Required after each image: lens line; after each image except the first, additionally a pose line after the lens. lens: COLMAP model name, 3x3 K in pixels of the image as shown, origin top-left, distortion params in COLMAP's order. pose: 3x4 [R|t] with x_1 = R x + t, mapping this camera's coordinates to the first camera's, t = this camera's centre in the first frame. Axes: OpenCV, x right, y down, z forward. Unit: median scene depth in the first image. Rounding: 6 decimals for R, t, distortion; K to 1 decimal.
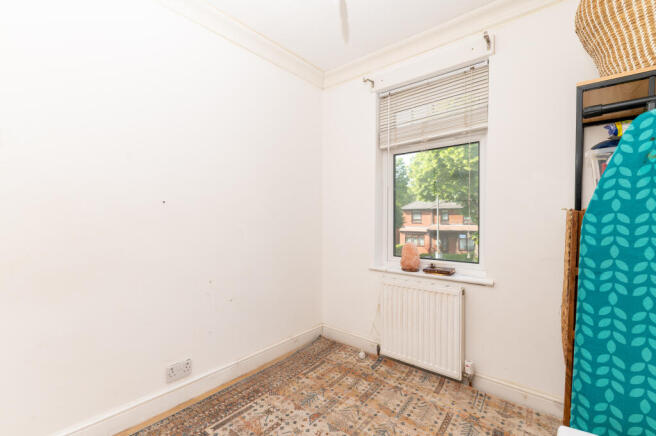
lens RADIAL K [[300.6, 0, 327.5], [0, 300.6, 219.7], [0, 0, 1]] dist [-0.000671, 0.000069]
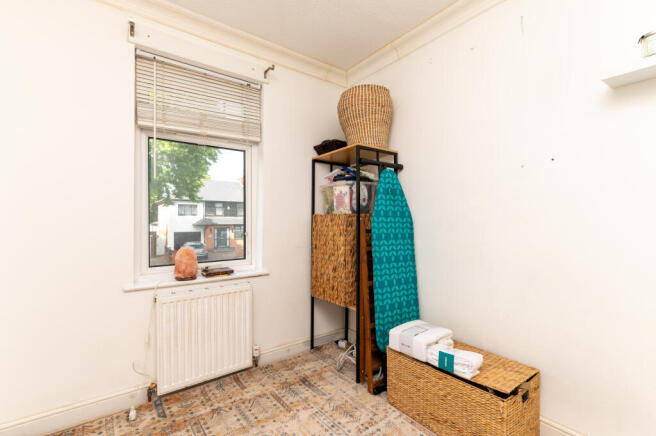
lens RADIAL K [[300.6, 0, 327.5], [0, 300.6, 219.7], [0, 0, 1]] dist [-0.000671, 0.000069]
pose [[0.203307, -0.003428, 0.979109, -0.556930], [0.000469, 0.999994, 0.003403, -0.005395], [-0.979115, -0.000232, 0.203308, 0.485873]]
